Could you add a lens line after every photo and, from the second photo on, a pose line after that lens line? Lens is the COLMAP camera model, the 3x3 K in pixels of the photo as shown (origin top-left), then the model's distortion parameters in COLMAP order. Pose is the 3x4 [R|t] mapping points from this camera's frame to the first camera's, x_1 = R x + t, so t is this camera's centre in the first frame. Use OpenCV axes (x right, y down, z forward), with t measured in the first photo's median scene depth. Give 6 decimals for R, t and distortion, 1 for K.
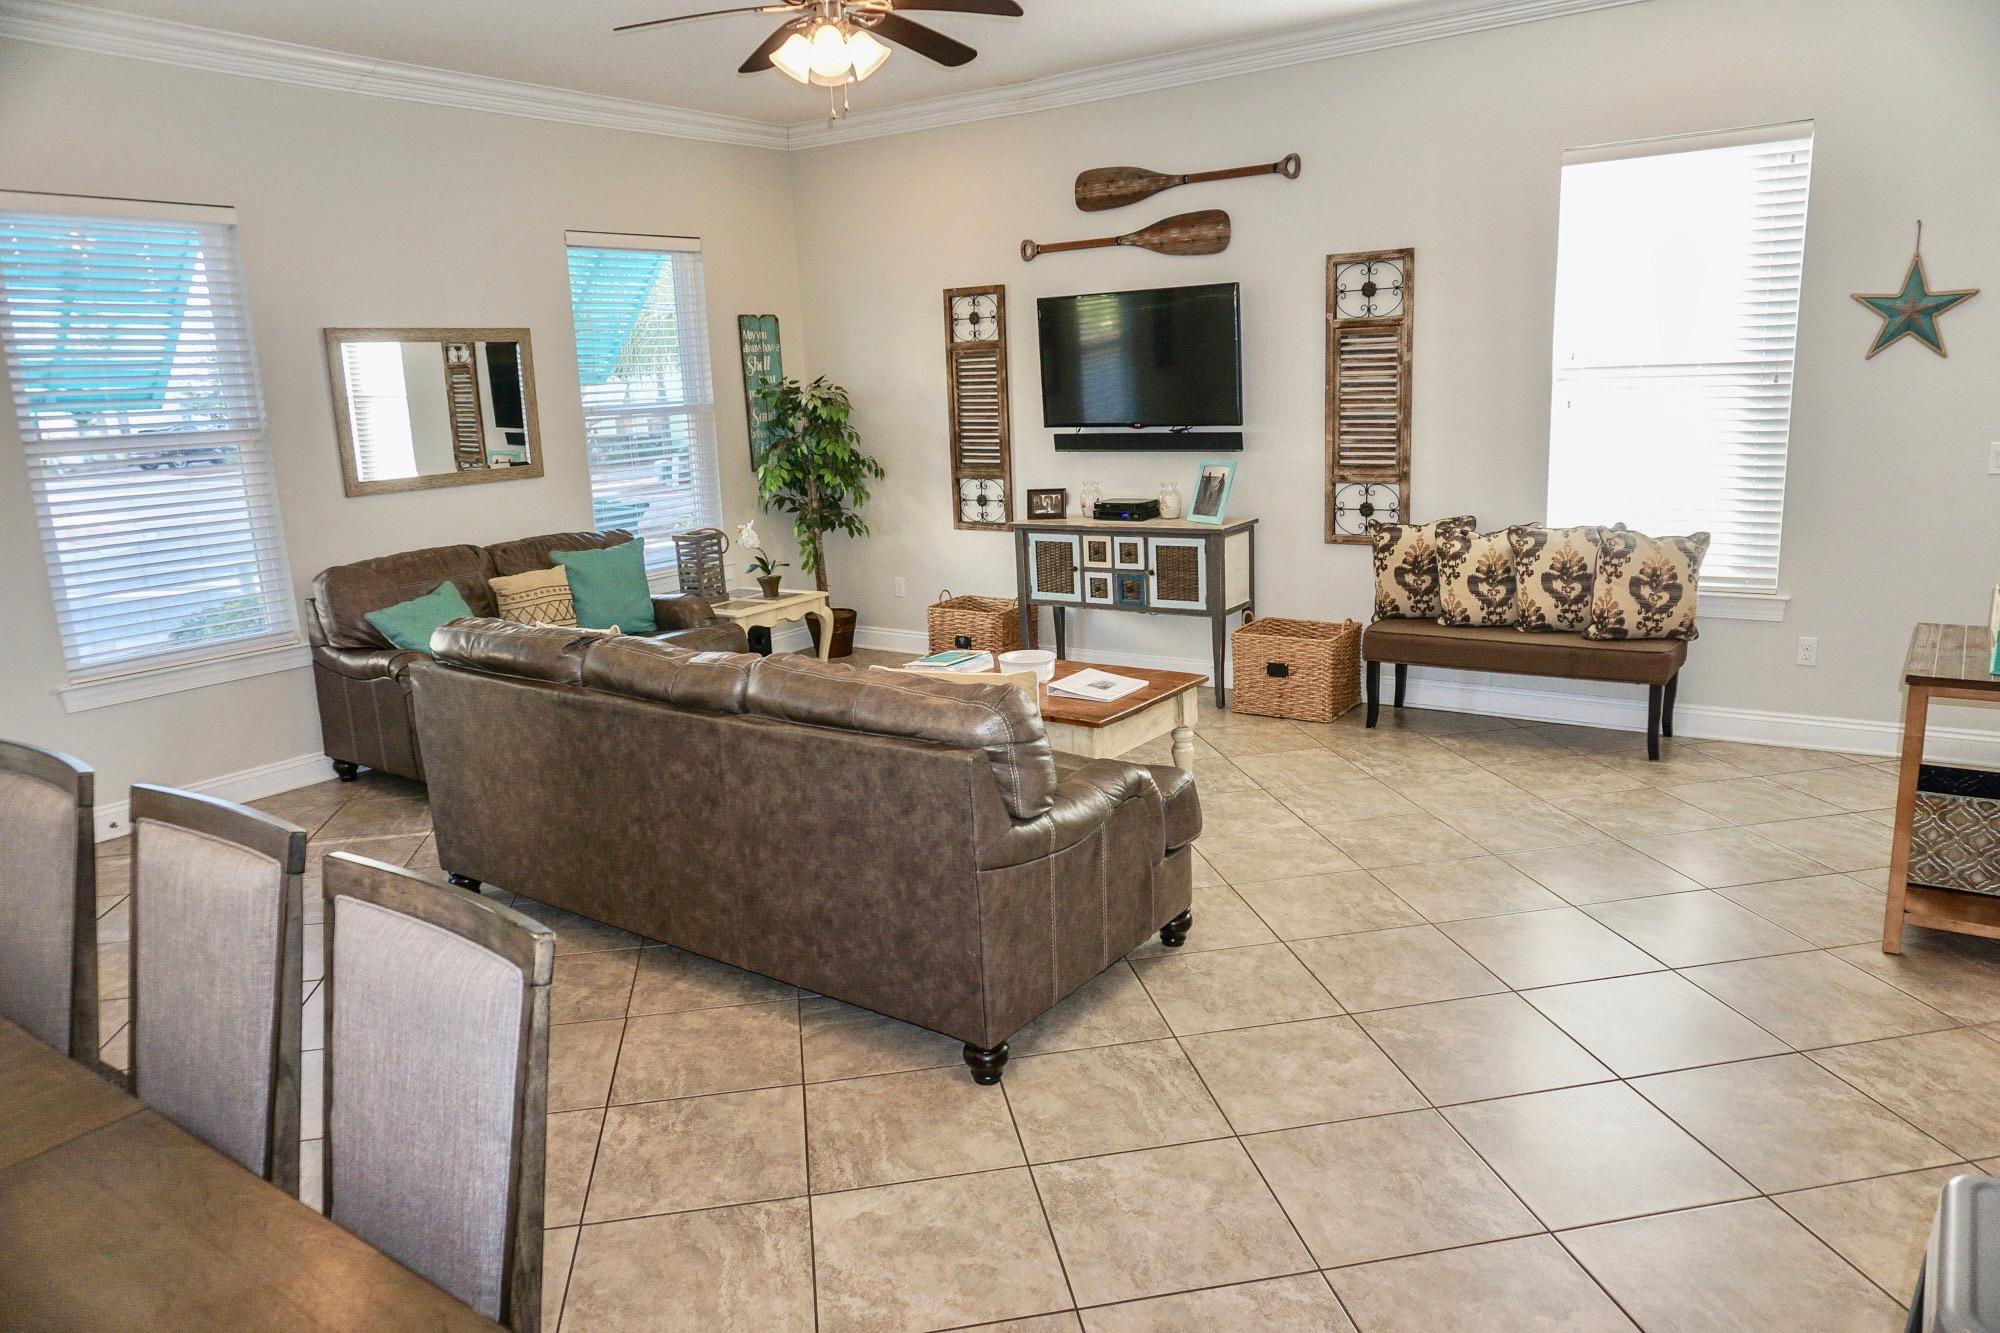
lens RADIAL K [[1329.2, 0, 994.7], [0, 1329.2, 683.4], [0, 0, 1]] dist [-0.053127, 0.039137]
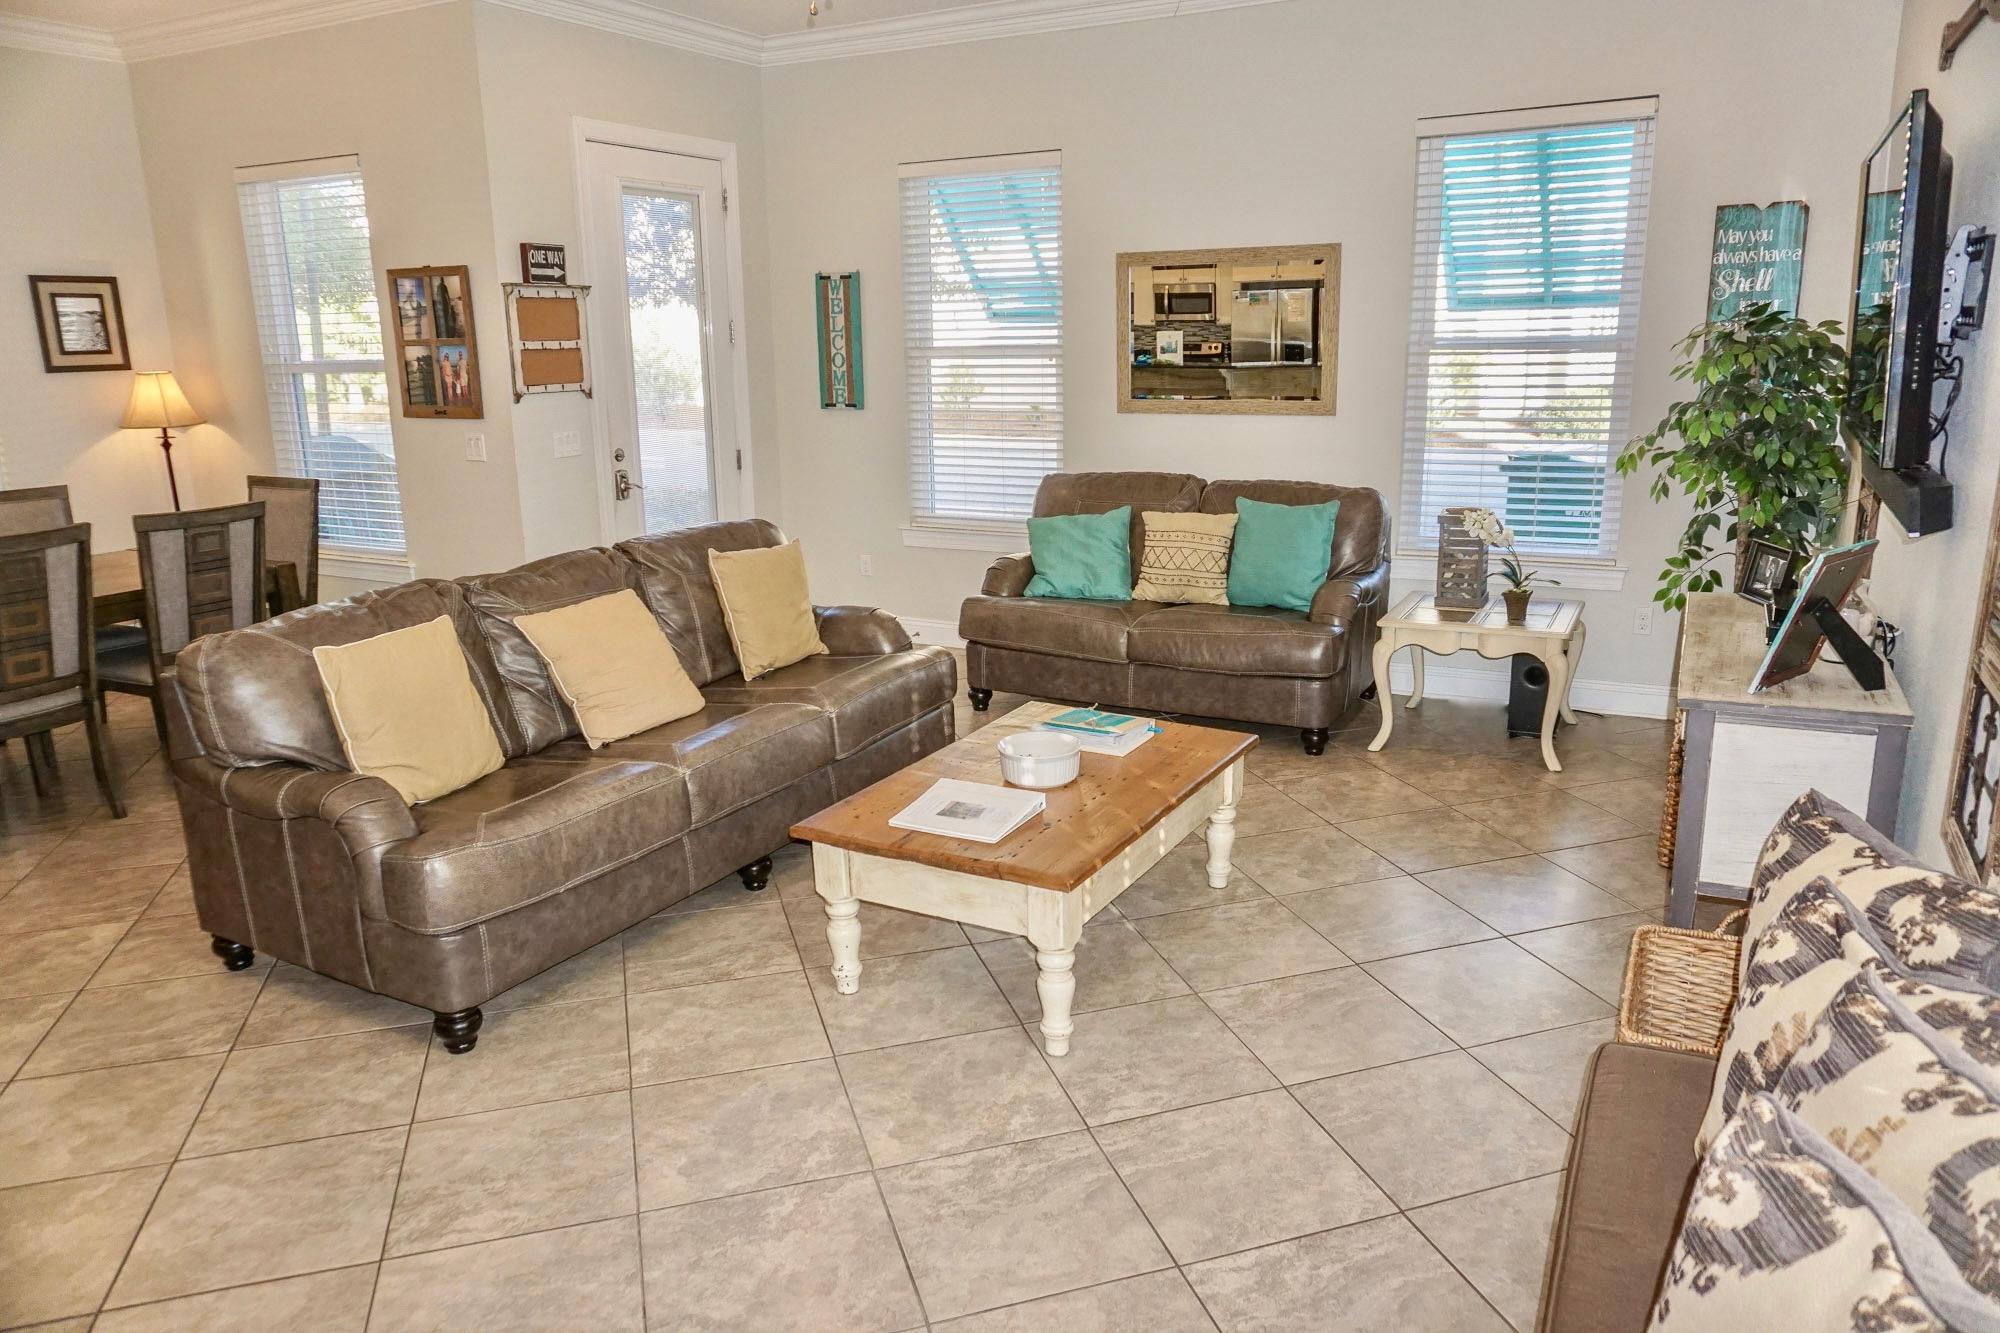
lens RADIAL K [[1332.7, 0, 998.2], [0, 1332.7, 679.0], [0, 0, 1]] dist [-0.045731, 0.032165]
pose [[0.119641, 0.287113, -0.950396, 0.774568], [-0.210056, 0.942921, 0.258412, -0.260958], [0.970341, 0.168720, 0.173122, 1.003720]]
